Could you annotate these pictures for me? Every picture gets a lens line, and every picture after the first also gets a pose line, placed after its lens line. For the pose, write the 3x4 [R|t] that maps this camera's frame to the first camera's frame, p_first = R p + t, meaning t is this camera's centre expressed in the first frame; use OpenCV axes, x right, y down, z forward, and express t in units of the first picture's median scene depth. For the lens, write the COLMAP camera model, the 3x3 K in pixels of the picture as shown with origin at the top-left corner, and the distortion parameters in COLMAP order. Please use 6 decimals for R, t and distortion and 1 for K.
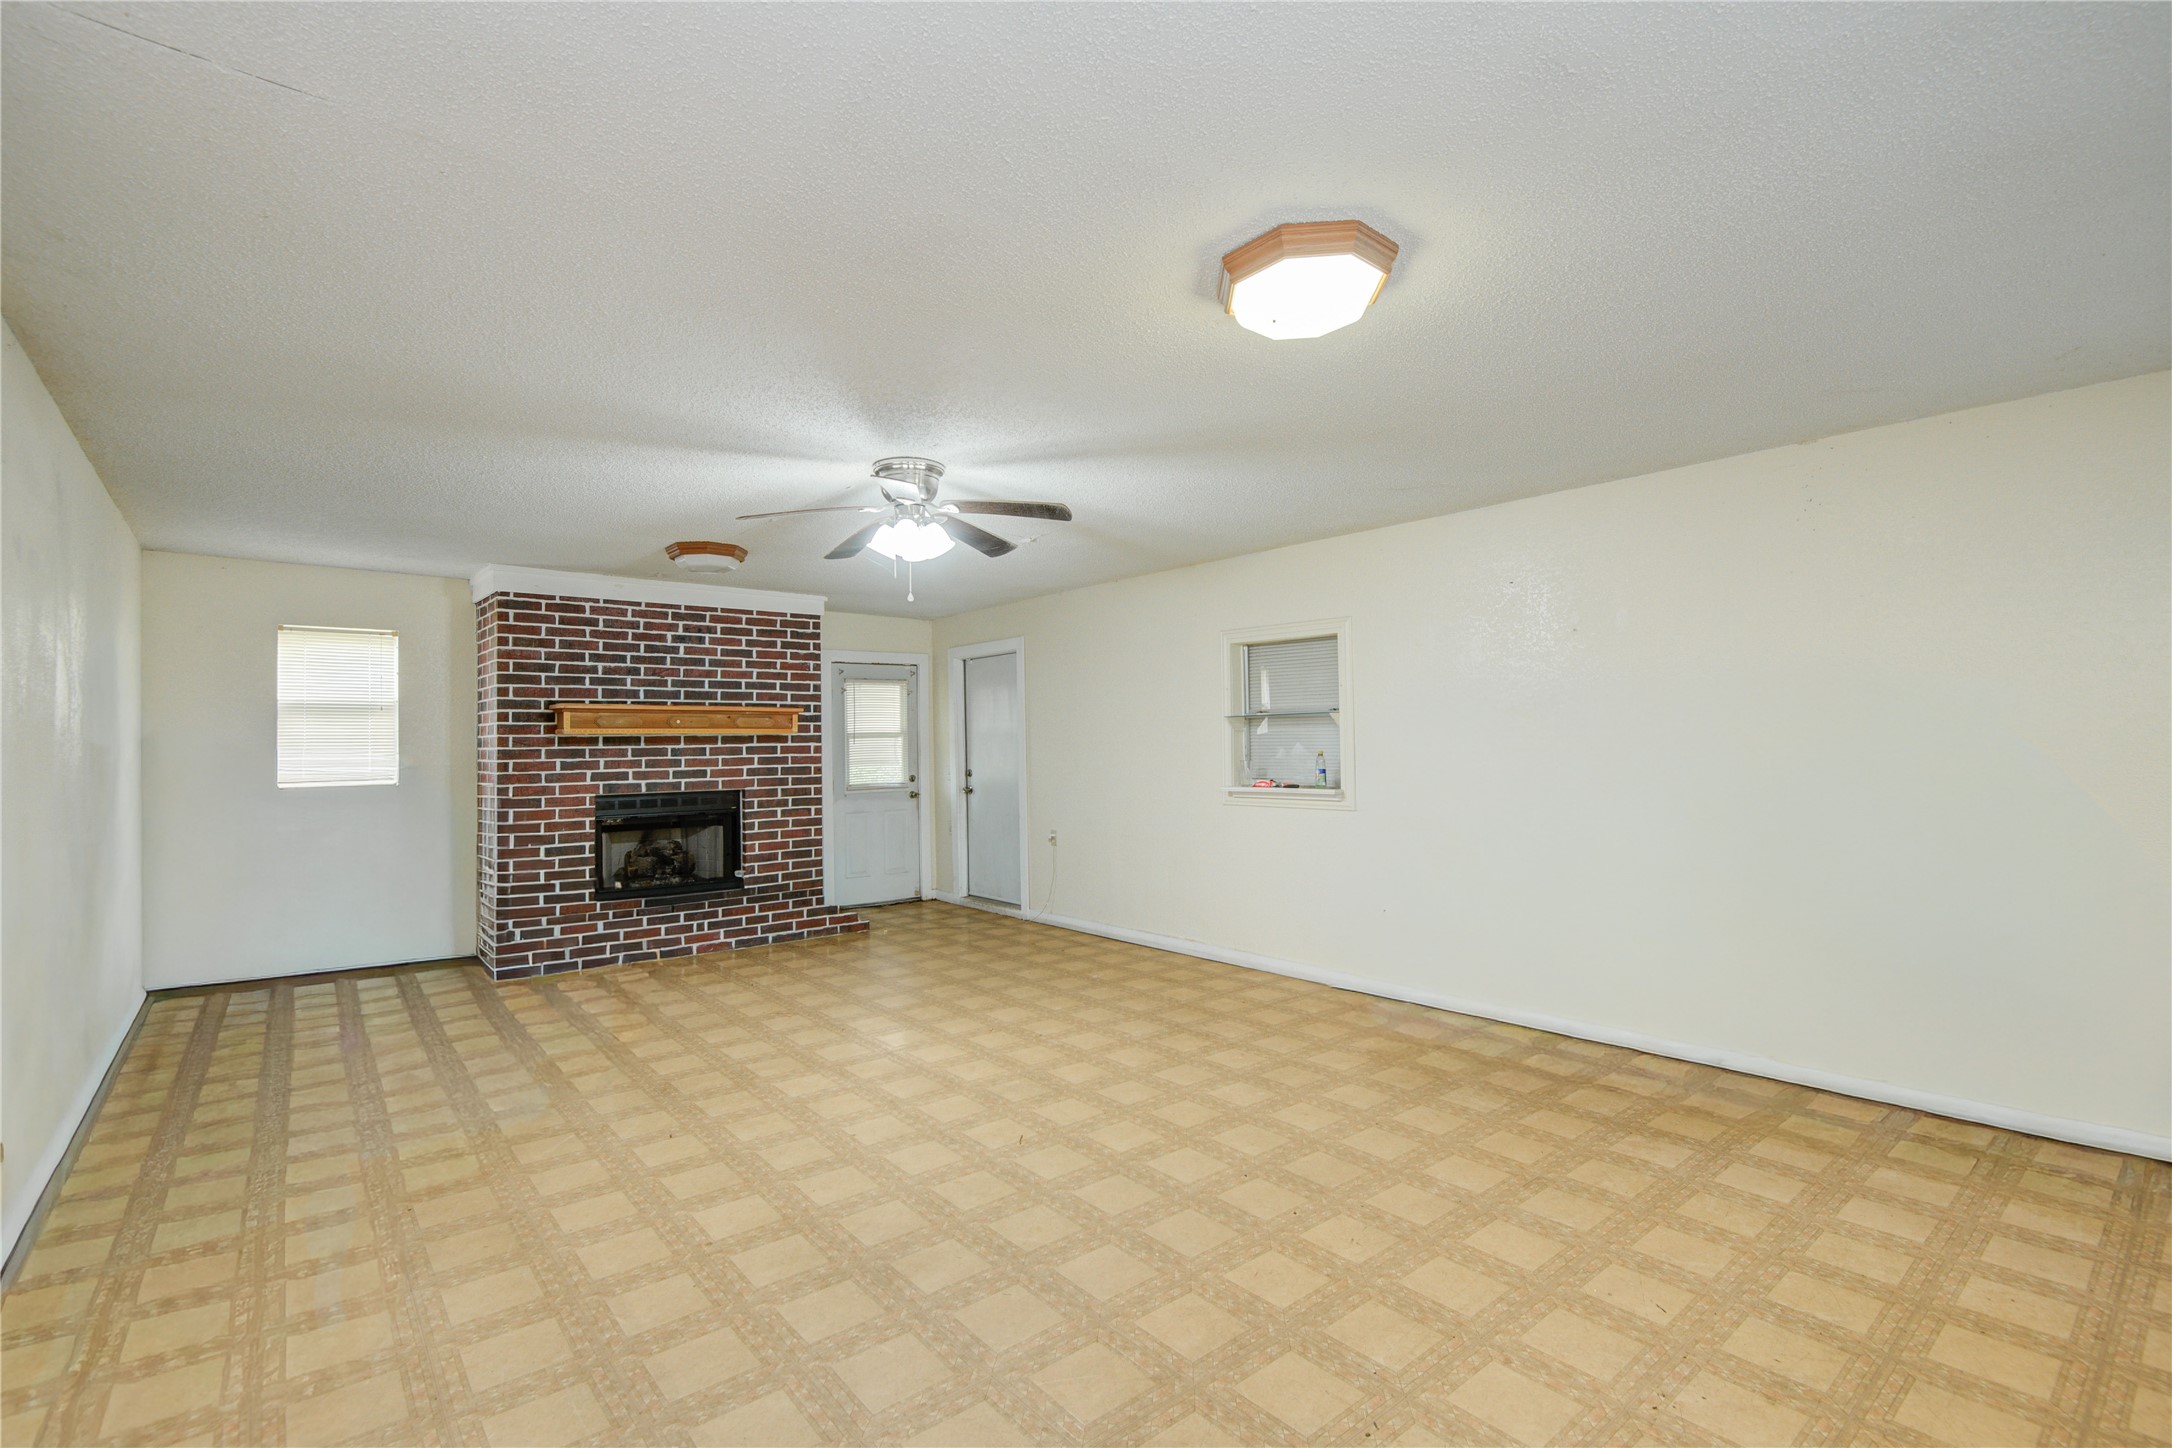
lens RADIAL K [[981.7, 0, 1085.4], [0, 981.7, 719.7], [0, 0, 1]] dist [0.000983, -0.000830]
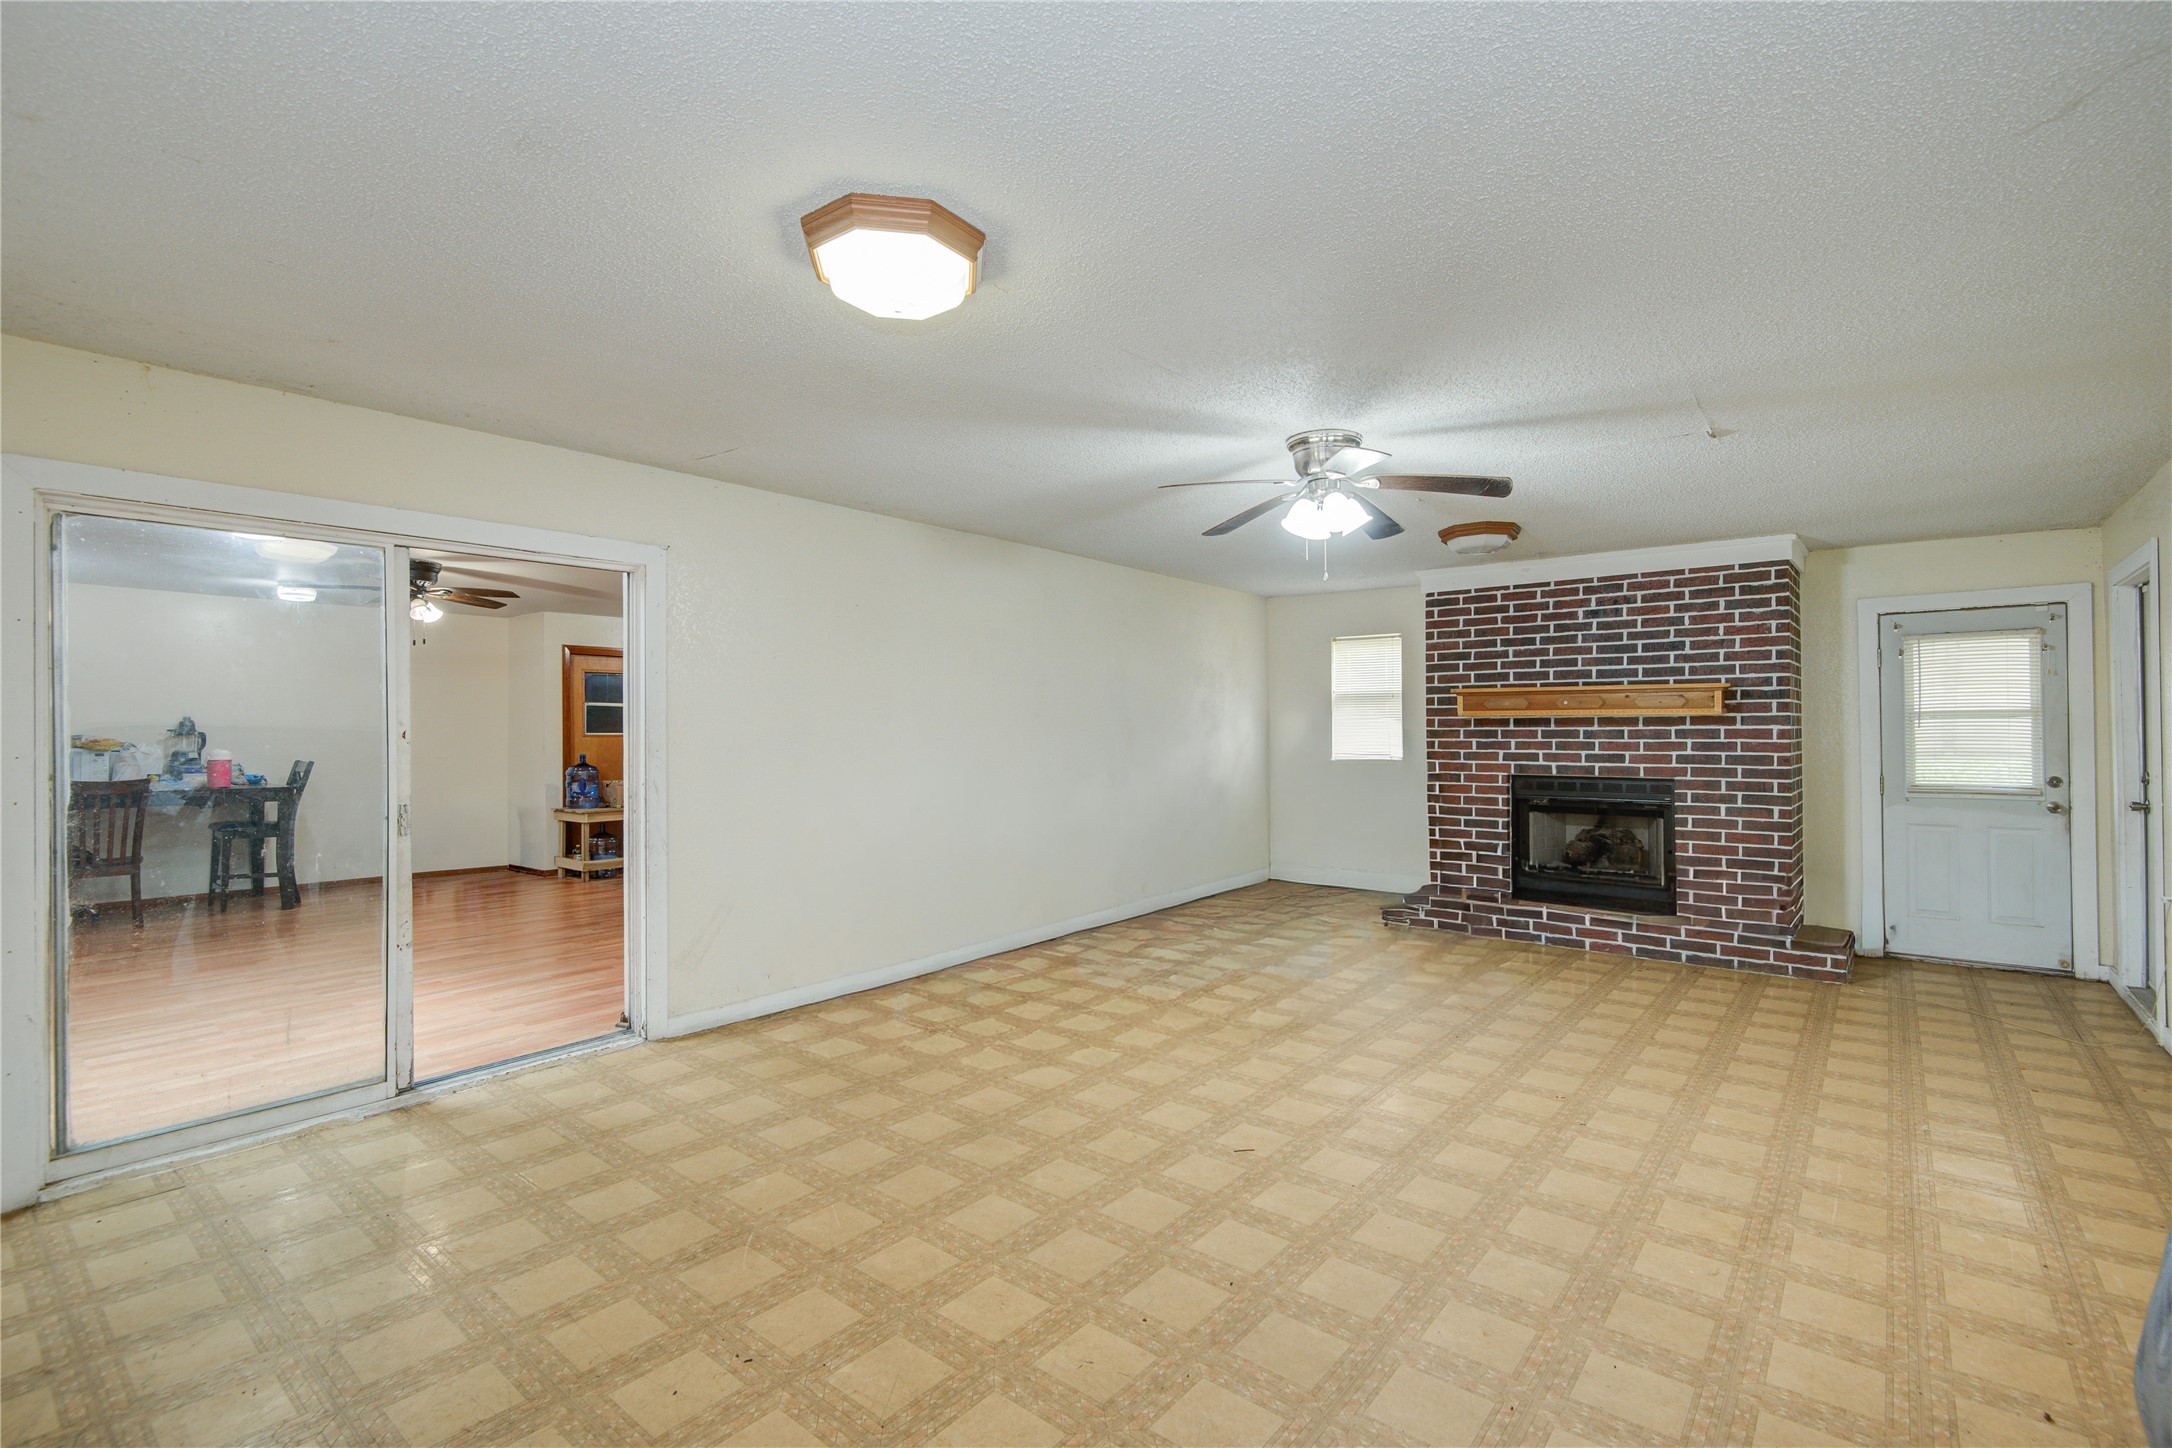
lens RADIAL K [[981.7, 0, 1086.8], [0, 981.7, 730.2], [0, 0, 1]] dist [0.000983, -0.000830]
pose [[0.190435, 0.012803, -0.981616, 0.445151], [0.022898, 0.999585, 0.017479, 0.001421], [0.981433, -0.025806, 0.190063, 0.365900]]
